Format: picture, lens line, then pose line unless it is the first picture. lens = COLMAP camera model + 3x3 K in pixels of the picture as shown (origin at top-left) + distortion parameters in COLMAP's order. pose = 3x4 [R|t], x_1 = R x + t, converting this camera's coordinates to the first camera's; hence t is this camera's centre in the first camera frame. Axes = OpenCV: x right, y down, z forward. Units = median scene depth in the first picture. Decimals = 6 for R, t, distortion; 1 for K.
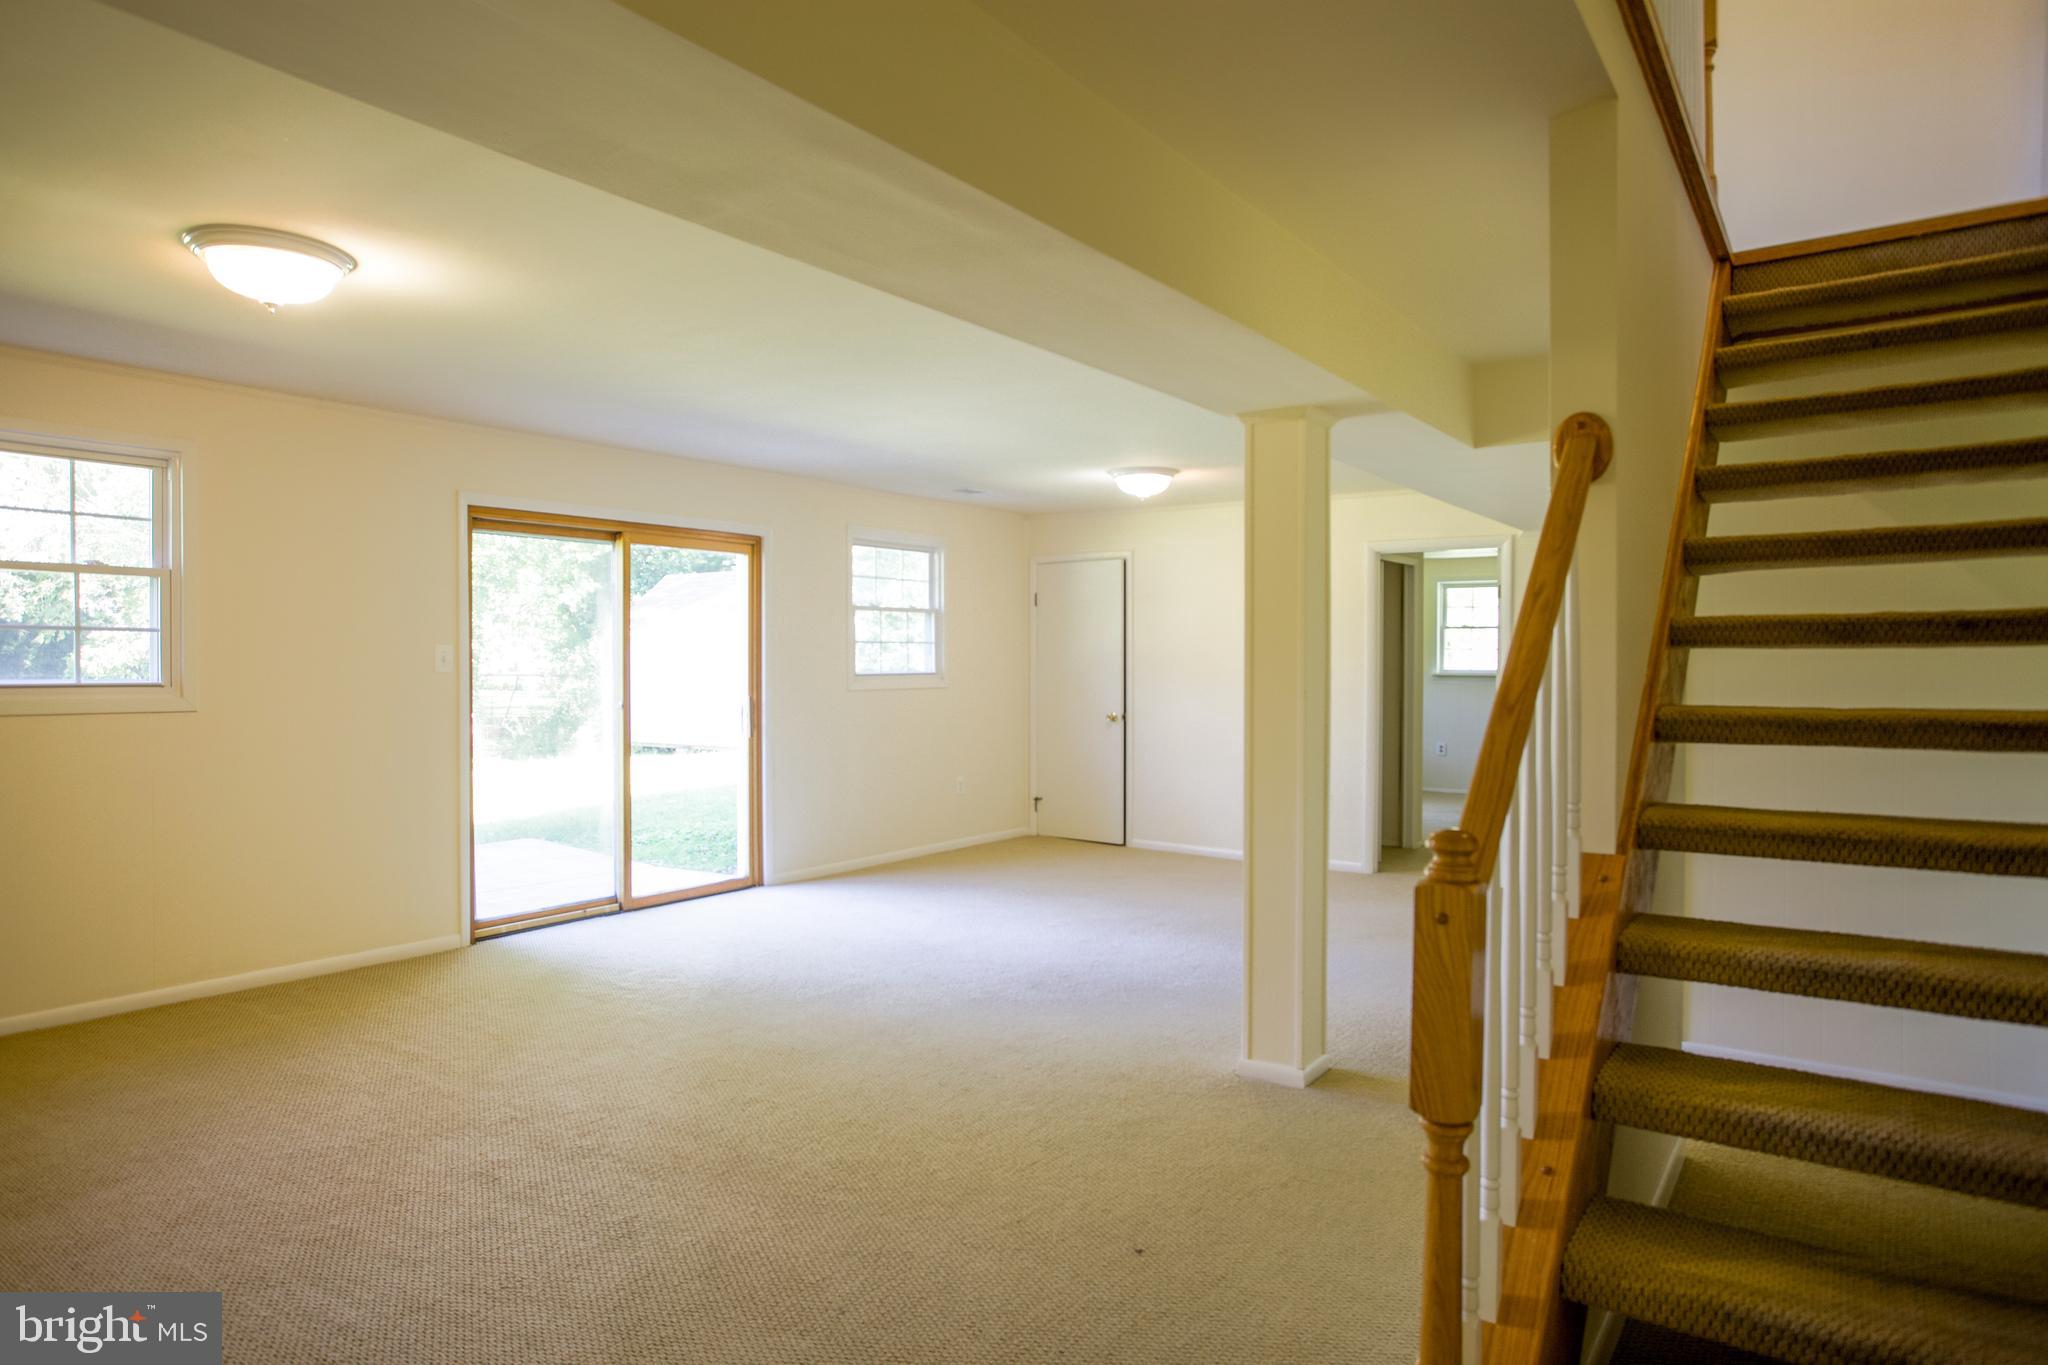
lens RADIAL K [[1233.1, 0, 1024.0], [0, 1233.1, 682.5], [0, 0, 1]] dist [-0.071886, 0.063525]
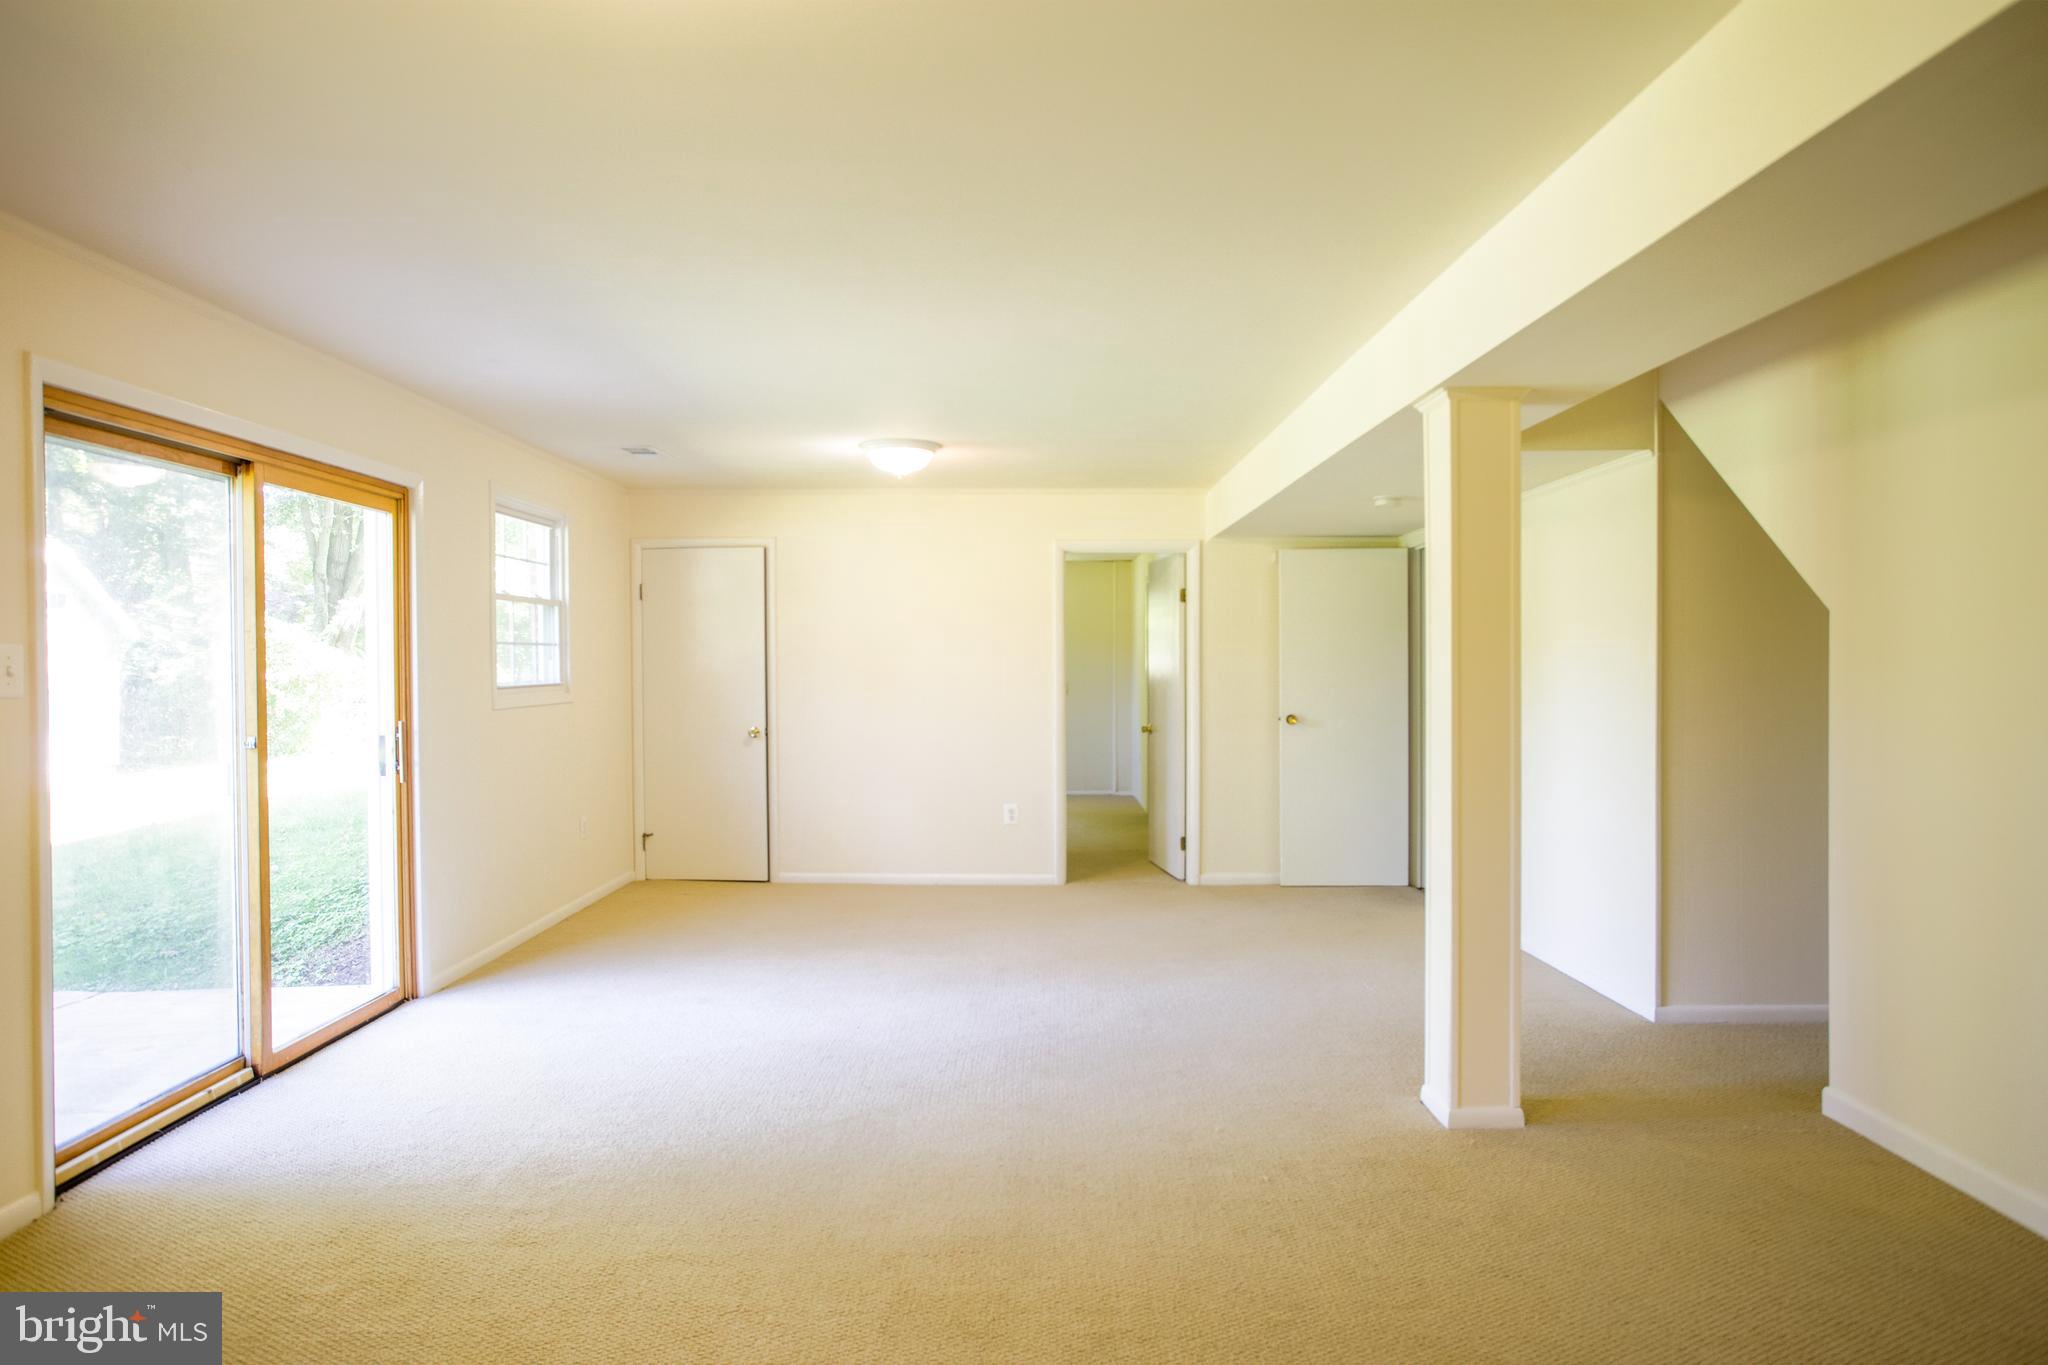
lens RADIAL K [[1233.1, 0, 1024.0], [0, 1233.1, 682.5], [0, 0, 1]] dist [-0.071886, 0.063525]
pose [[0.818284, -0.016108, 0.574588, -0.324266], [0.016849, 0.999850, 0.004034, -0.007649], [-0.574567, 0.006381, 0.818433, 0.251360]]
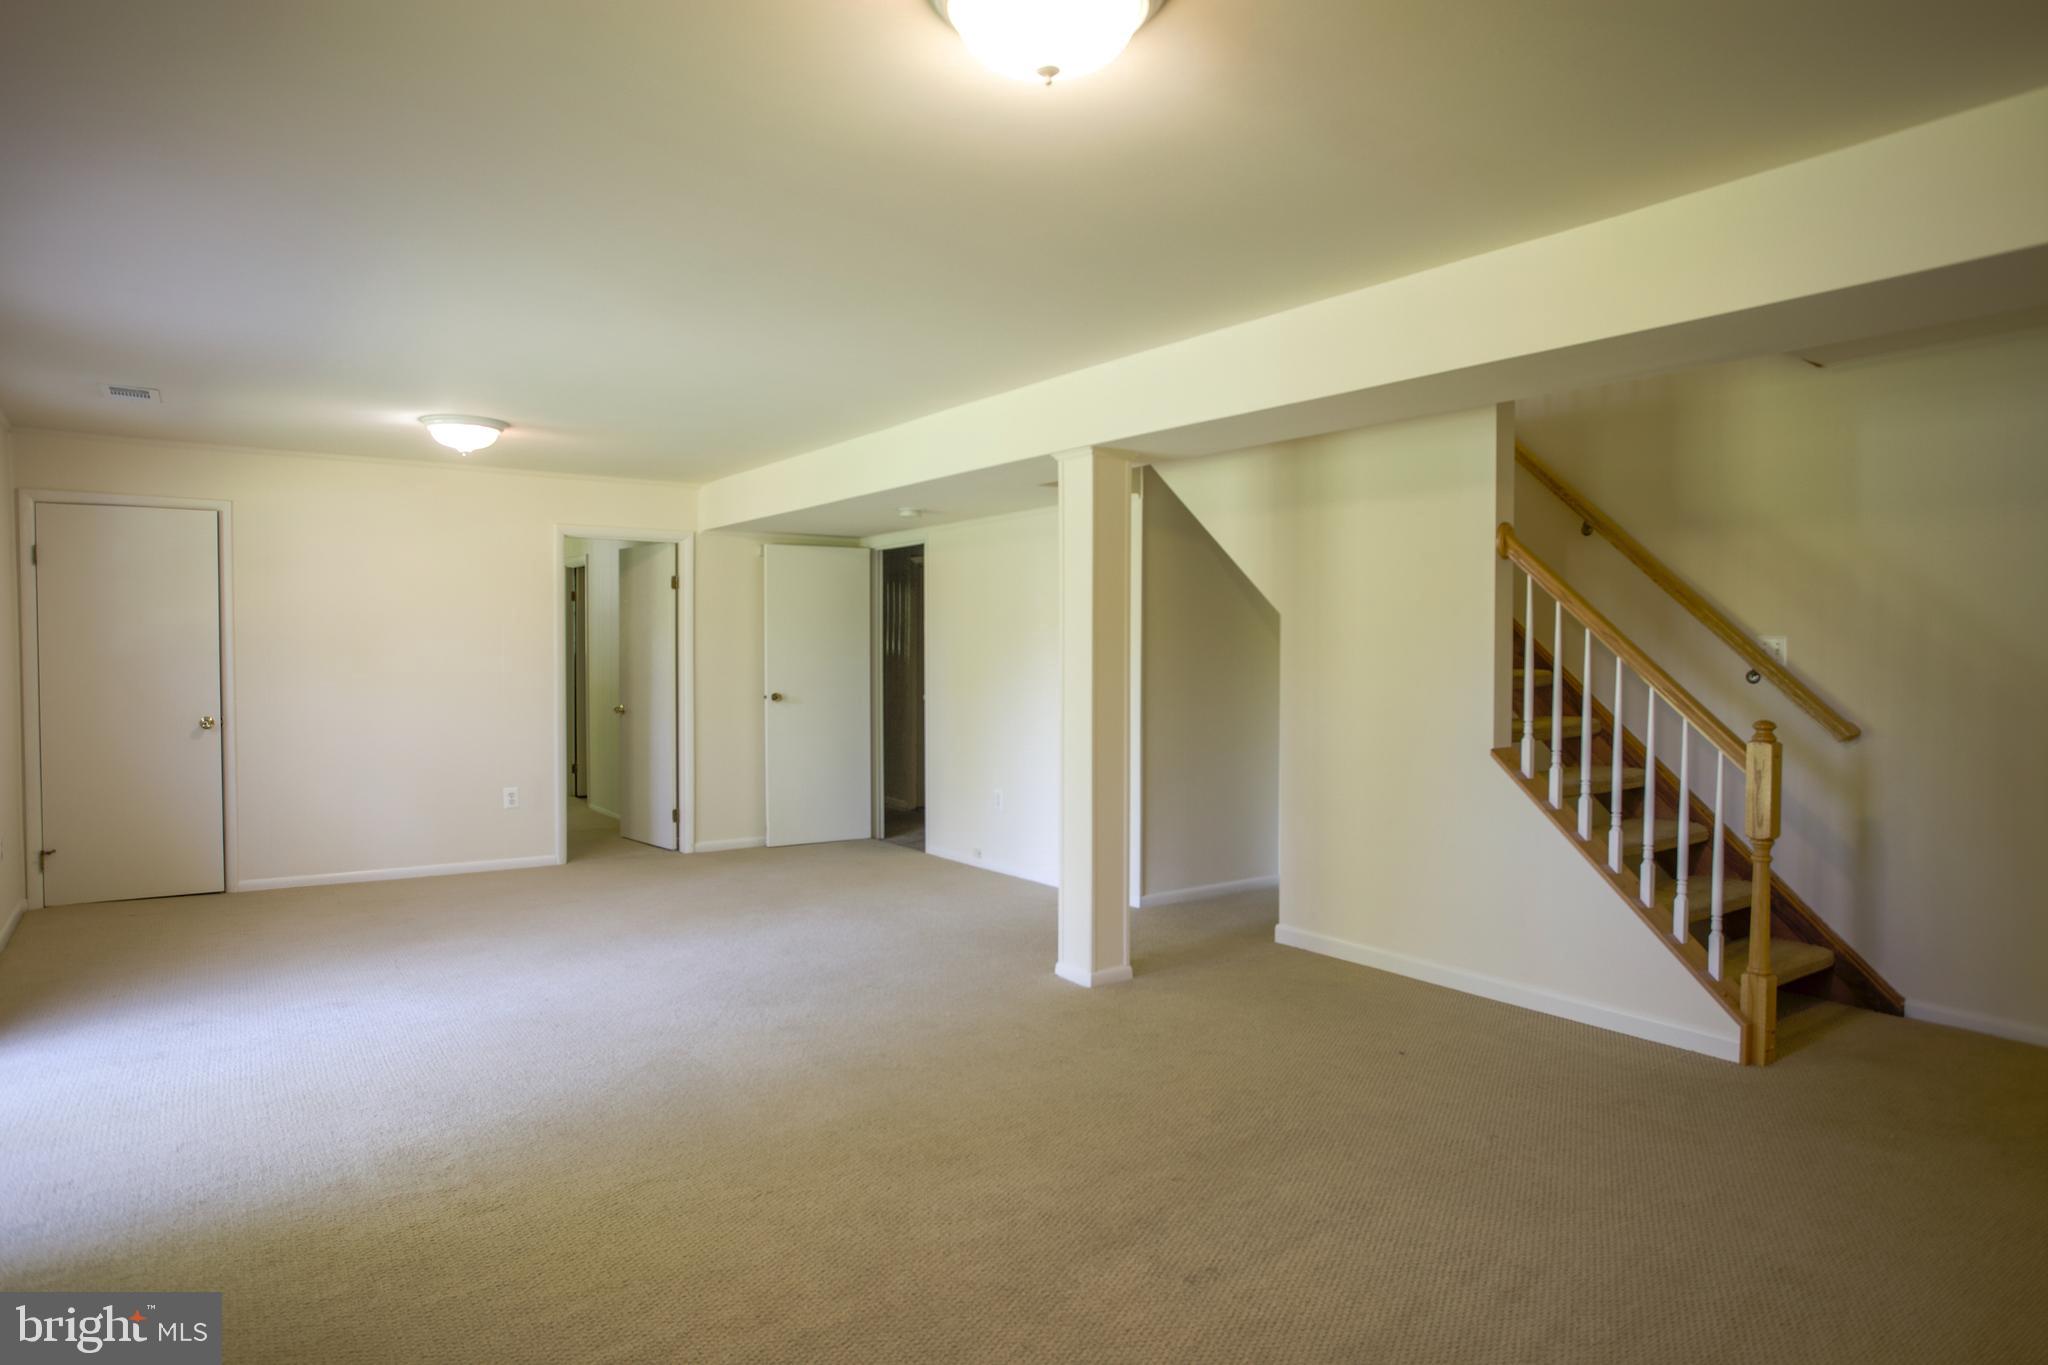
lens RADIAL K [[1233.1, 0, 1024.0], [0, 1233.1, 682.5], [0, 0, 1]] dist [-0.071886, 0.063525]
pose [[0.326385, -0.030950, 0.944730, -0.562956], [0.015060, 0.999507, 0.027541, -0.010763], [-0.945117, 0.005238, 0.326690, 0.371959]]
